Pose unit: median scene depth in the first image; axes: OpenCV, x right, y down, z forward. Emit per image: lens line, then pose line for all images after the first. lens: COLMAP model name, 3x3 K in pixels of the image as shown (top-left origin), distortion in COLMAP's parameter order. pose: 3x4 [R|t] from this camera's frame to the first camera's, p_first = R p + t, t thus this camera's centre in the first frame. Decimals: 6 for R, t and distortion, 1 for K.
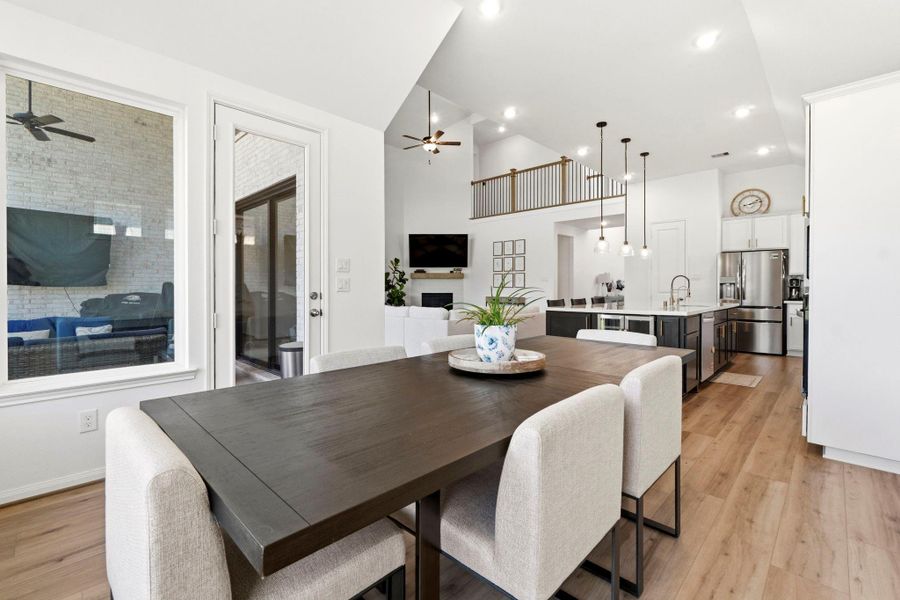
lens RADIAL K [[389.8, 0, 456.8], [0, 389.8, 291.3], [0, 0, 1]] dist [-0.009305, 0.001122]
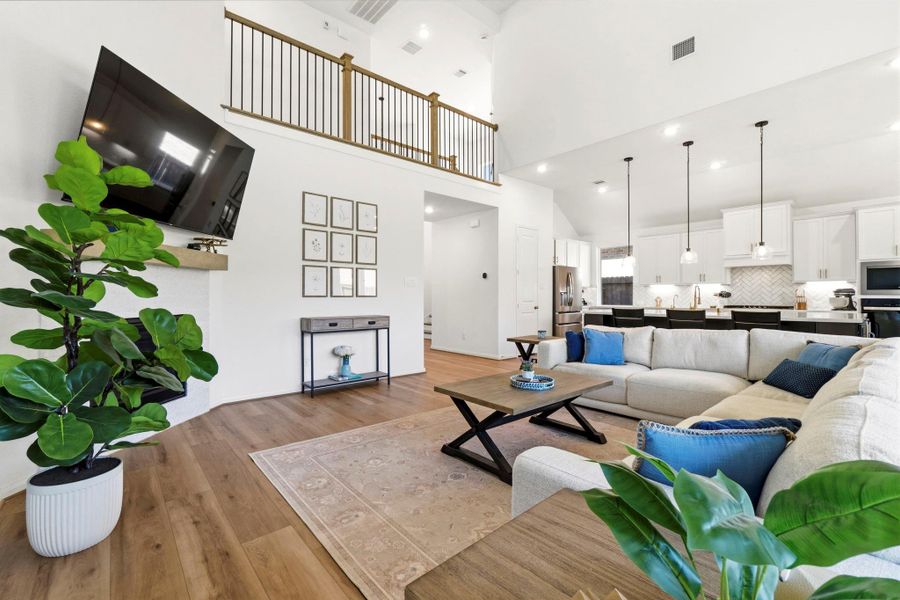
lens RADIAL K [[389.8, 0, 456.5], [0, 389.8, 297.7], [0, 0, 1]] dist [-0.009305, 0.001122]
pose [[0.090336, -0.002309, 0.995909, -0.324571], [0.008341, 0.999964, 0.001561, -0.007876], [-0.995876, 0.008165, 0.090352, 0.805445]]
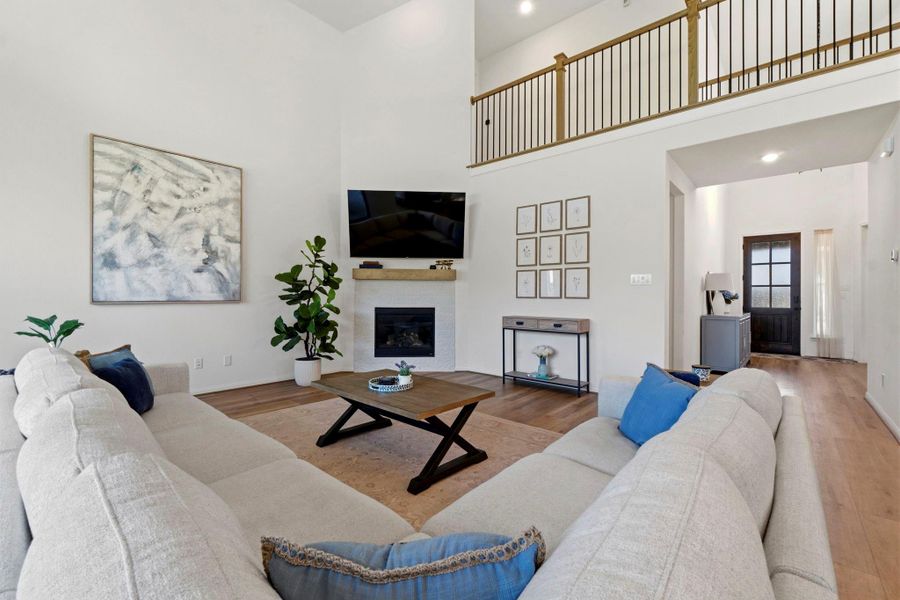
lens RADIAL K [[389.8, 0, 445.0], [0, 389.8, 297.5], [0, 0, 1]] dist [-0.009305, 0.001122]
pose [[0.999691, 0.004716, 0.024410, -0.010213], [-0.004537, 0.999963, -0.007370, -0.006118], [-0.024444, 0.007257, 0.999675, 0.509823]]
